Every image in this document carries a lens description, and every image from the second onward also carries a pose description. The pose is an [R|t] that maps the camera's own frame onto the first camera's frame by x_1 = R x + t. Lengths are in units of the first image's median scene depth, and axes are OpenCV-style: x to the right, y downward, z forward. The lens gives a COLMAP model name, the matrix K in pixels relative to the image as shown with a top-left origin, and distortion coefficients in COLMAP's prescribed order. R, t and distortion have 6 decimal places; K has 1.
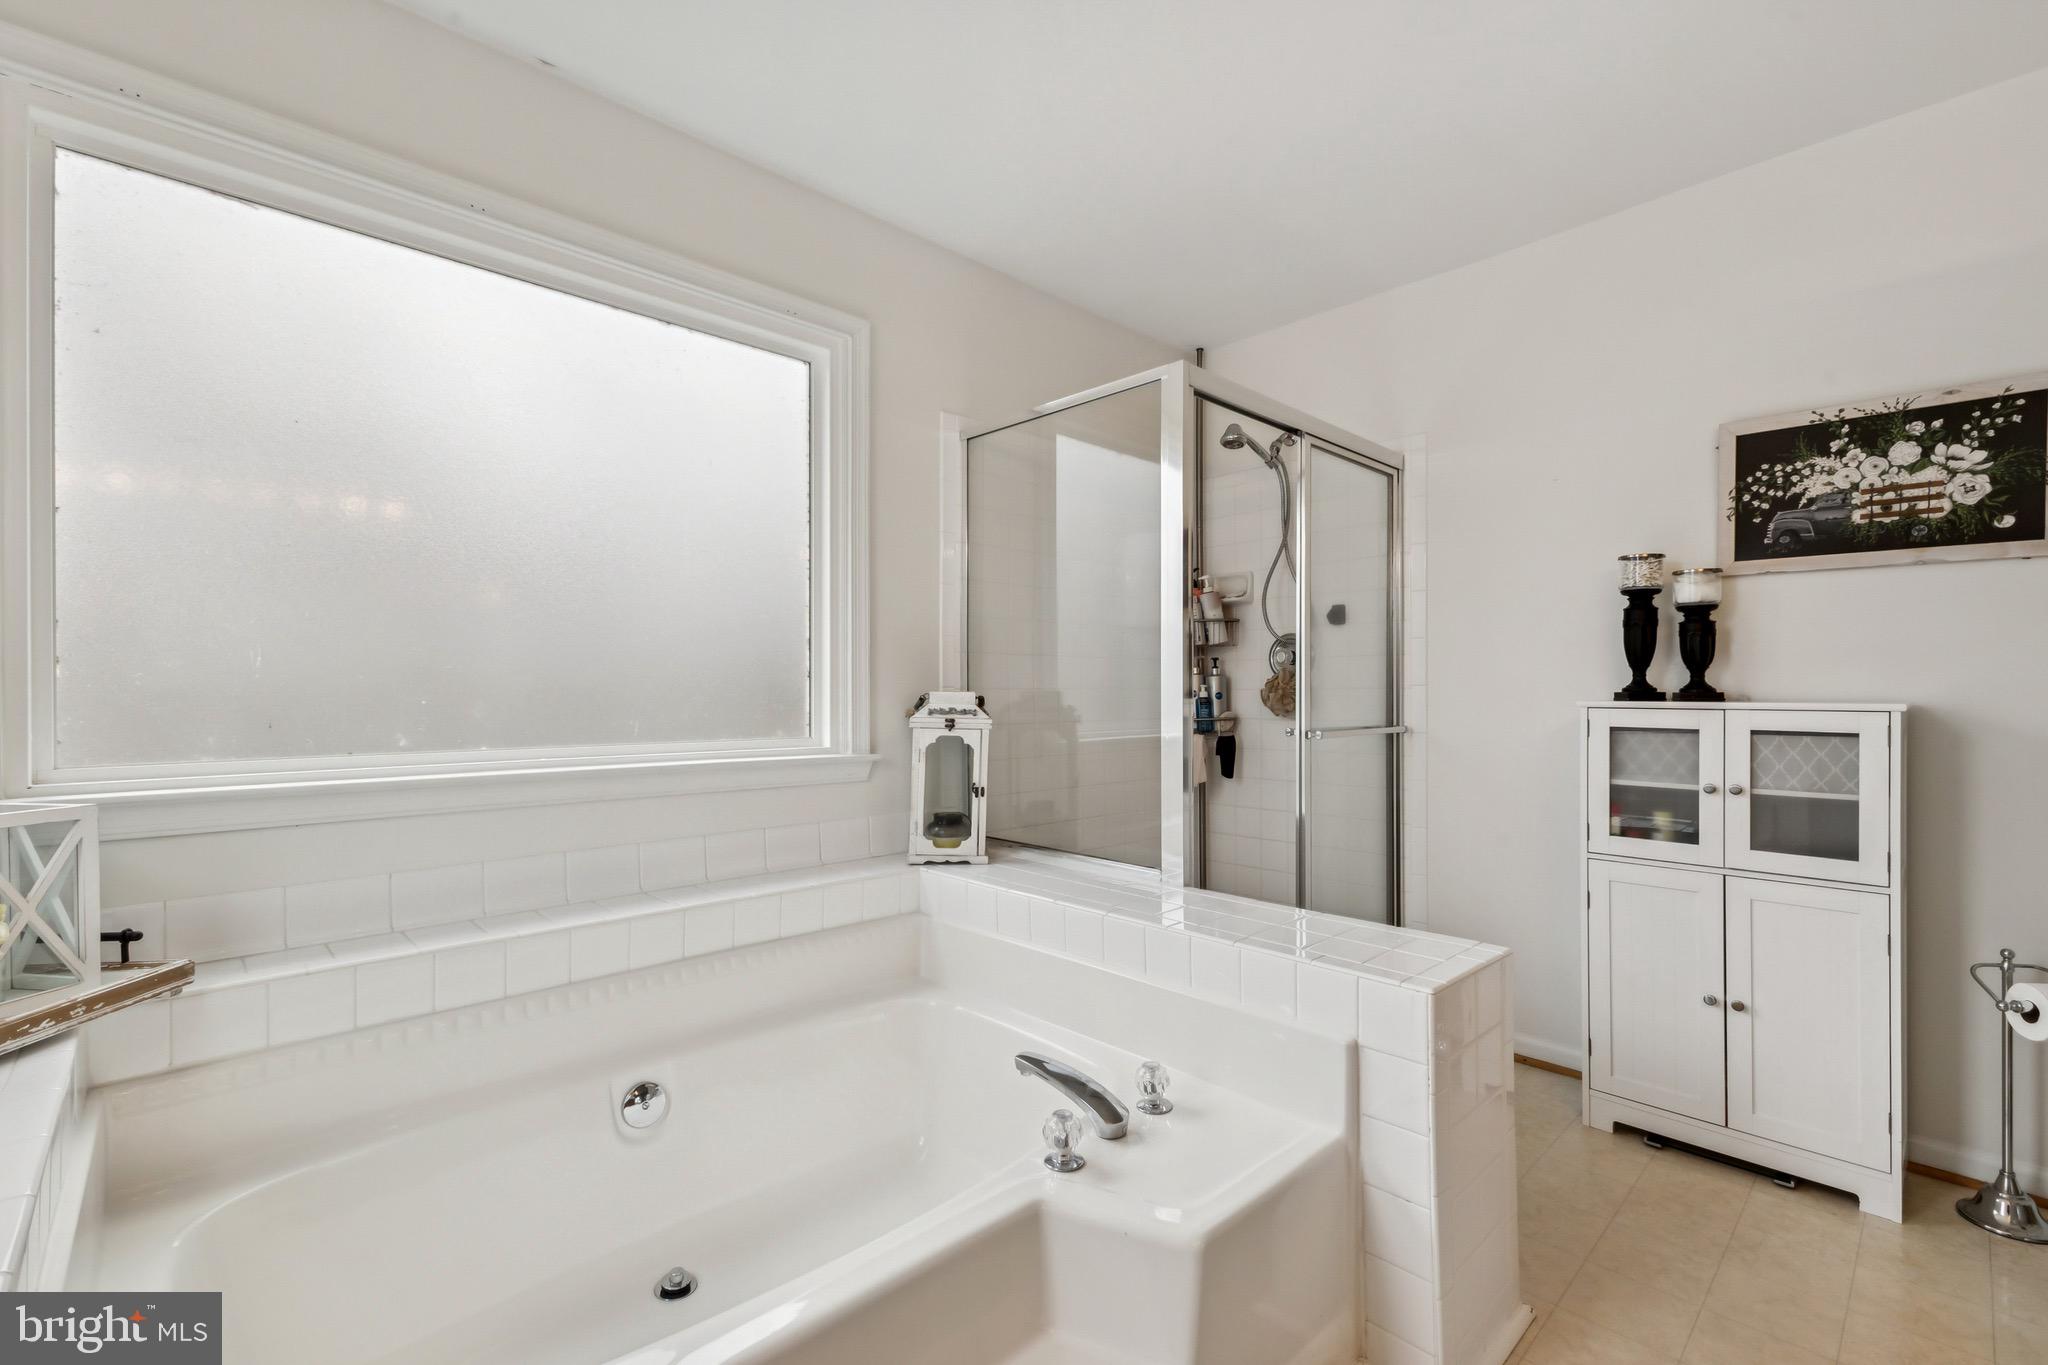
lens RADIAL K [[880.3, 0, 1024.5], [0, 880.3, 698.9], [0, 0, 1]] dist [-0.002046, -0.001026]
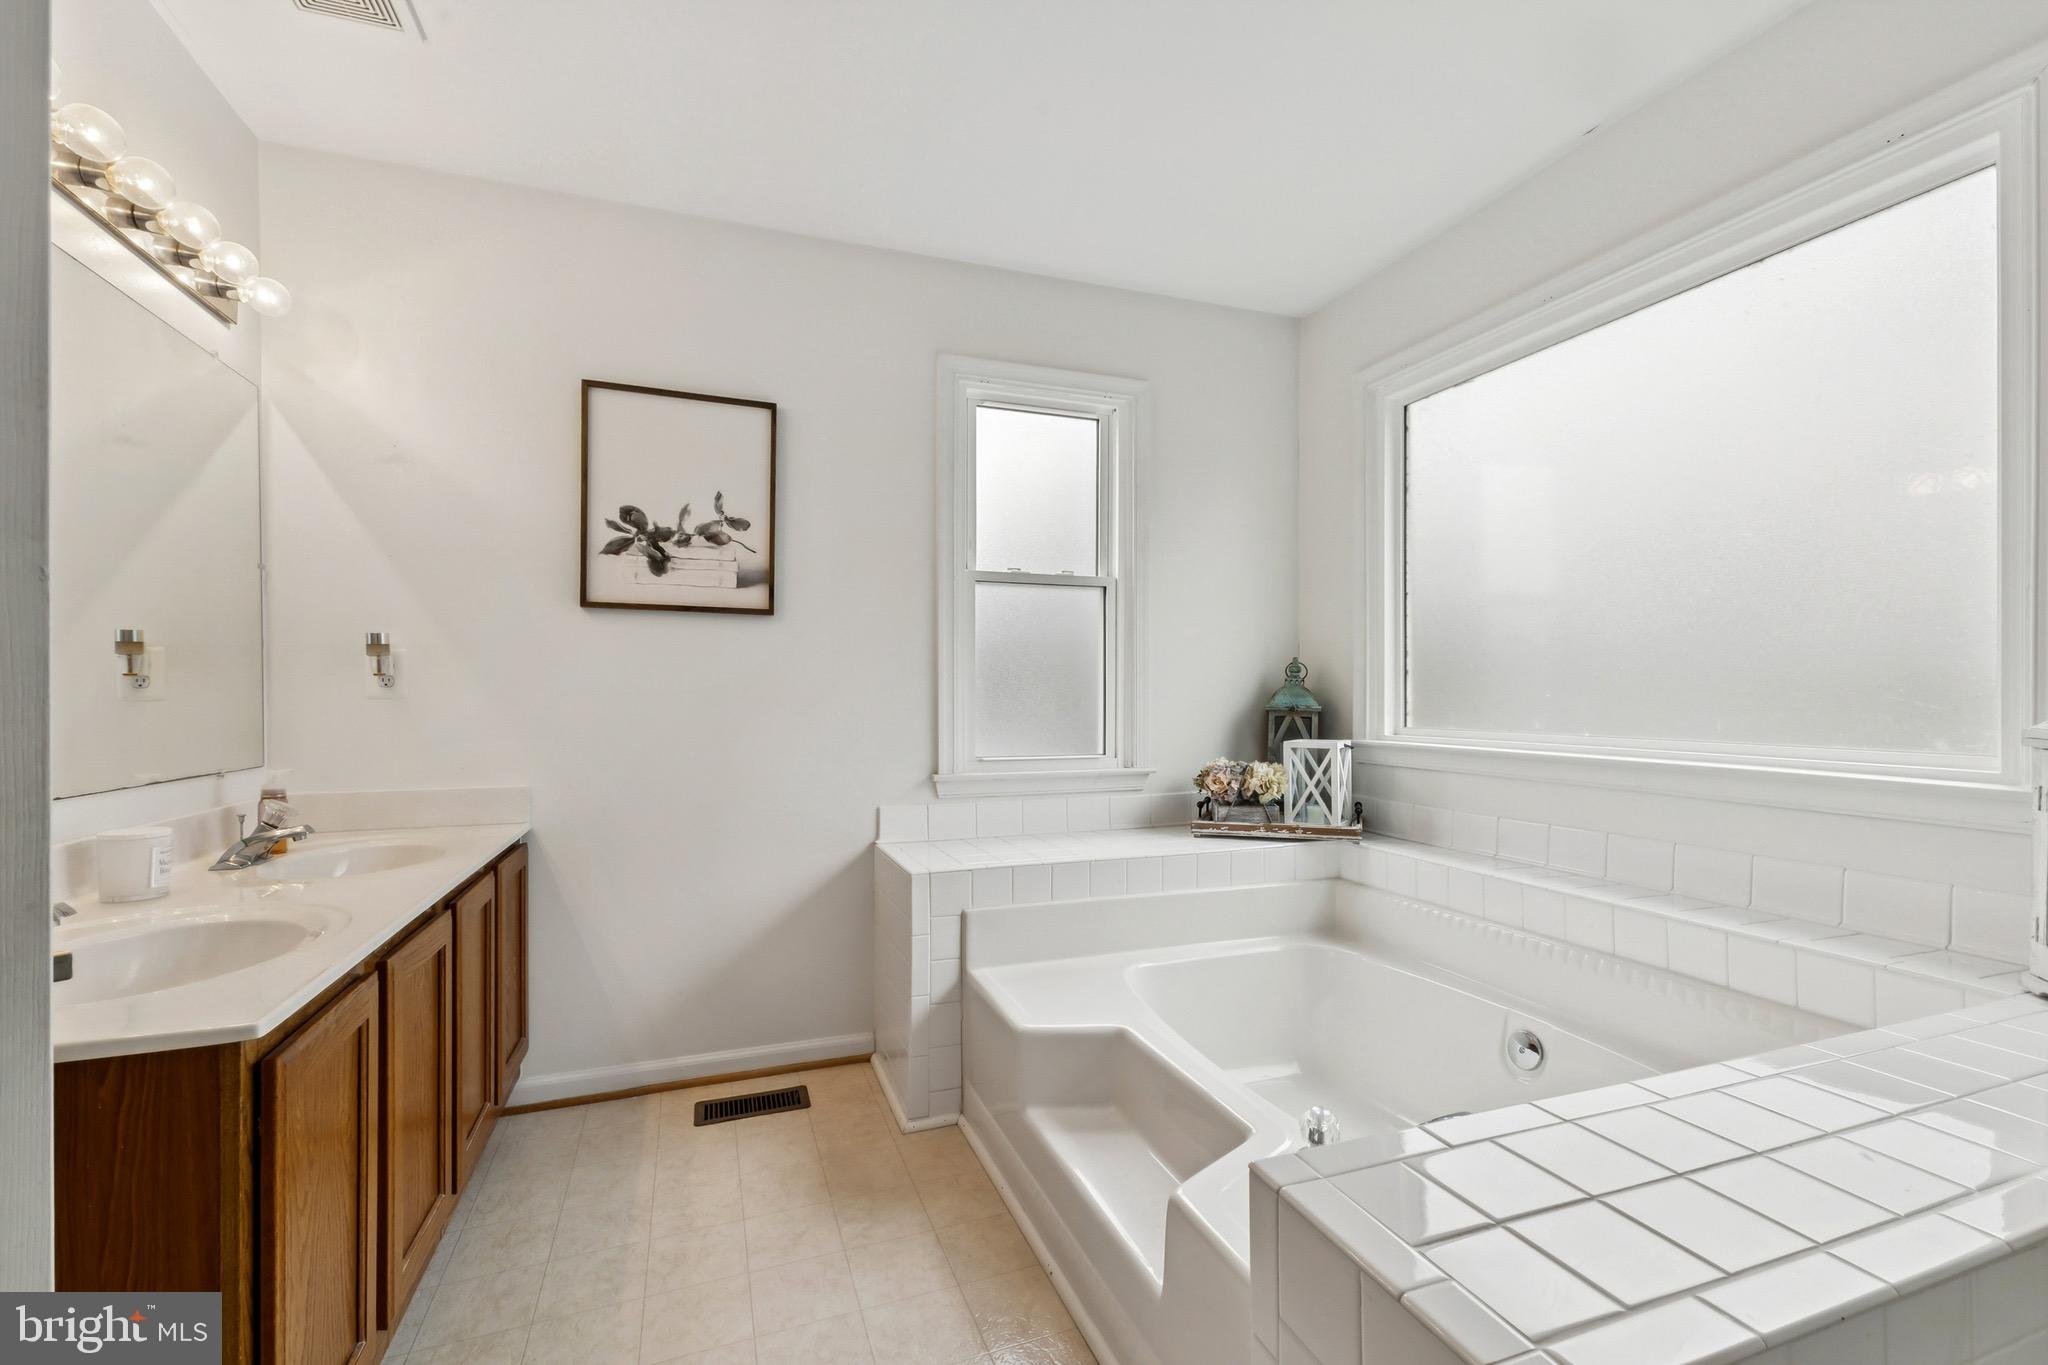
lens RADIAL K [[891.2, 0, 1026.8], [0, 891.2, 687.9], [0, 0, 1]] dist [0.000677, 0.000043]
pose [[-0.402985, 0.002696, -0.915203, 0.790040], [0.006366, 0.999980, 0.000143, -0.012027], [0.915184, -0.005768, -0.402994, 0.785200]]
